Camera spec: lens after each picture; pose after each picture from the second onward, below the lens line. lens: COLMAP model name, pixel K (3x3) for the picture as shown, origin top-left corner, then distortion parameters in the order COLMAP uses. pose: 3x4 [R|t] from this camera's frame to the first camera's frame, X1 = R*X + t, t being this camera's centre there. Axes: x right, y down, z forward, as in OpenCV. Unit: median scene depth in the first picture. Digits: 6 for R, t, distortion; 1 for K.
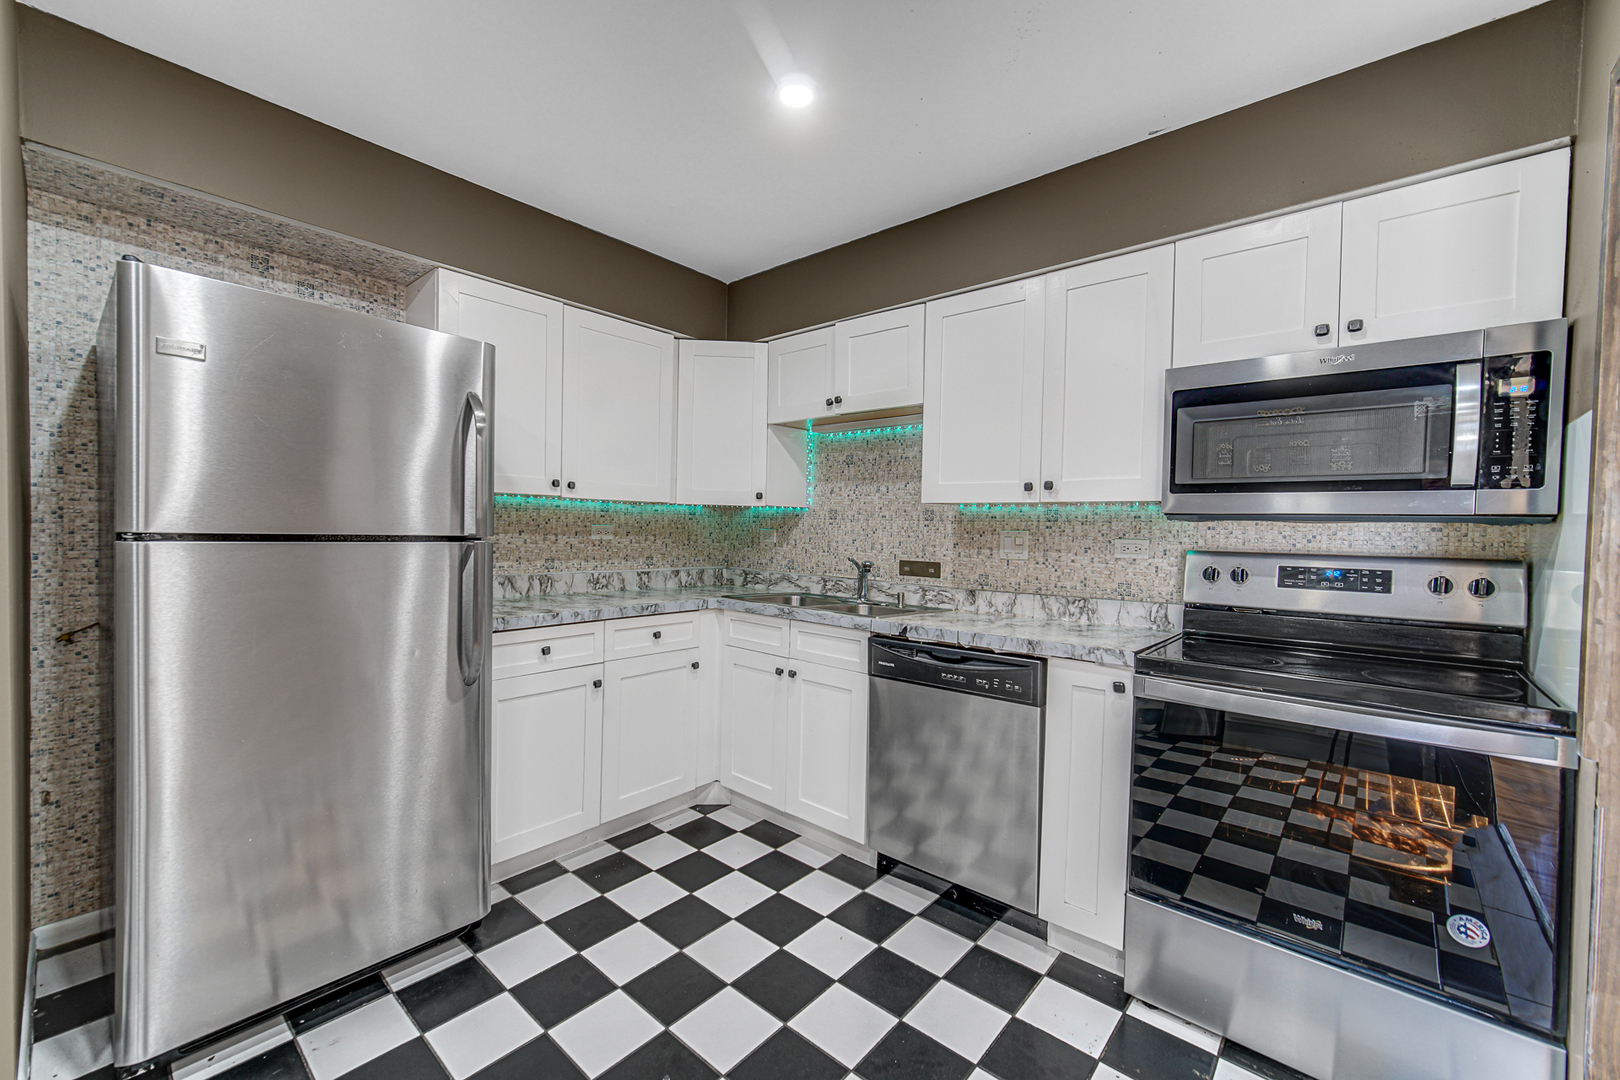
lens RADIAL K [[644.8, 0, 812.9], [0, 644.8, 541.5], [0, 0, 1]] dist [0.000816, 0.000274]
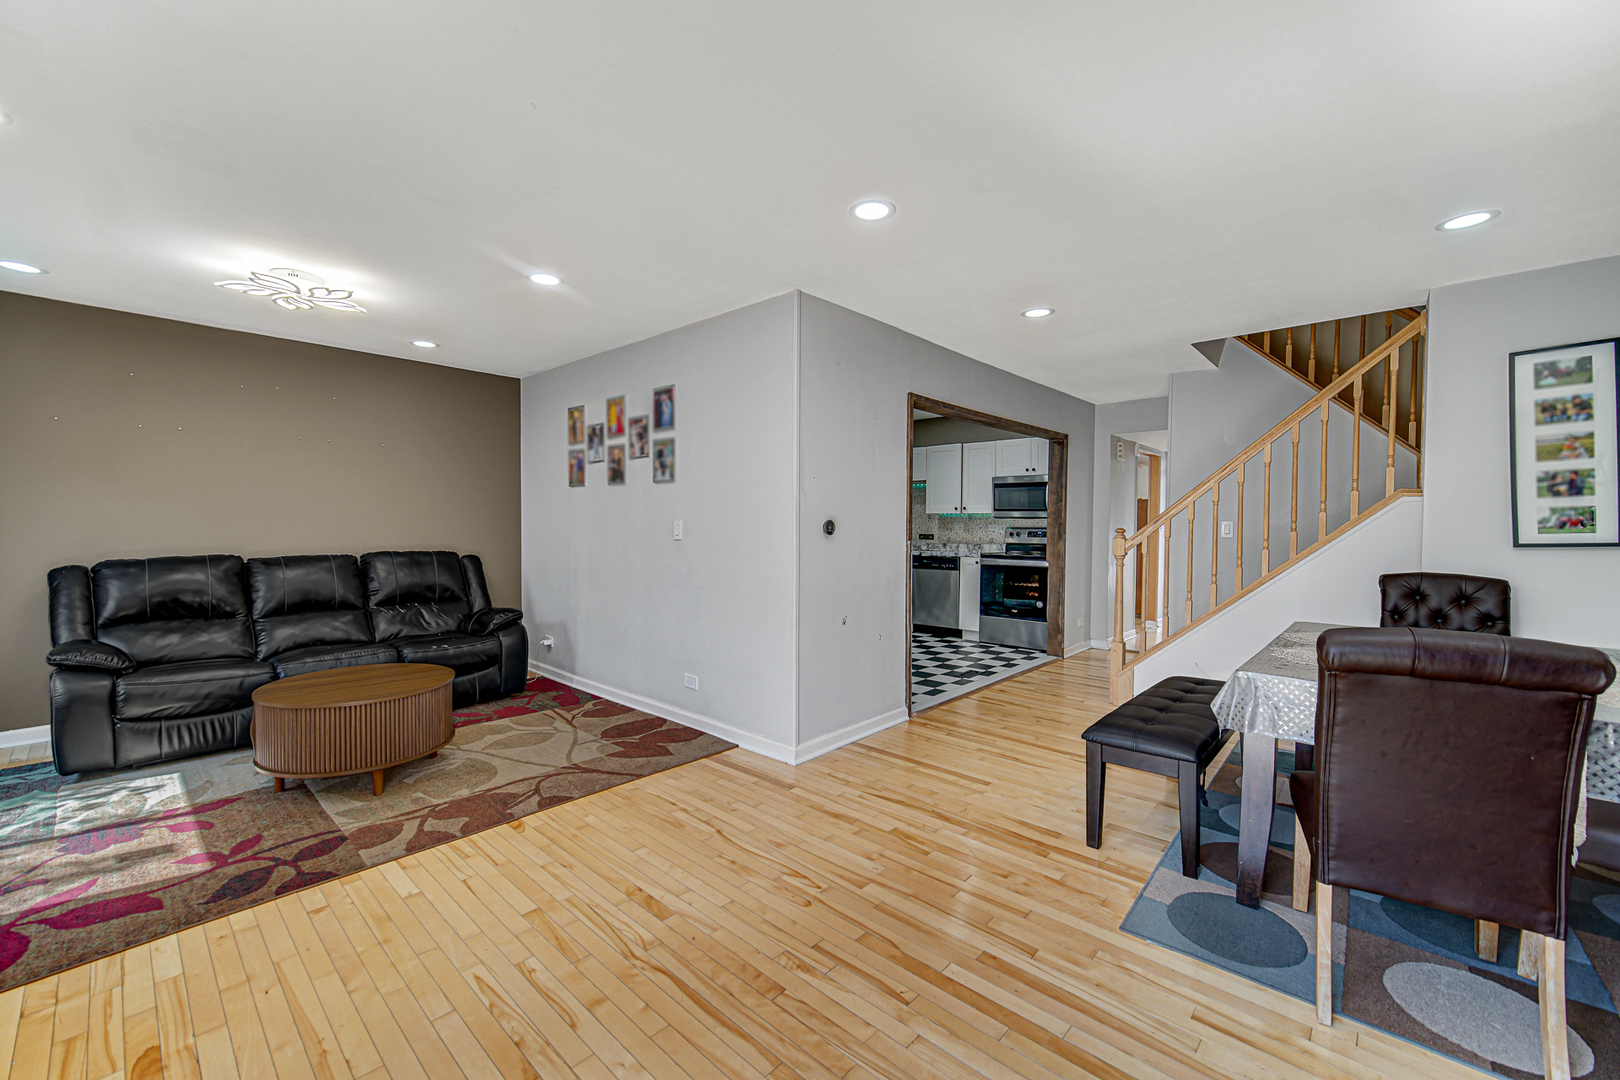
lens RADIAL K [[644.8, 0, 807.1], [0, 644.8, 533.2], [0, 0, 1]] dist [0.000816, 0.000274]
pose [[0.999325, -0.014182, -0.033875, -0.338624], [0.014039, 0.999892, -0.004442, 0.045519], [0.033935, 0.003964, 0.999416, -2.410555]]
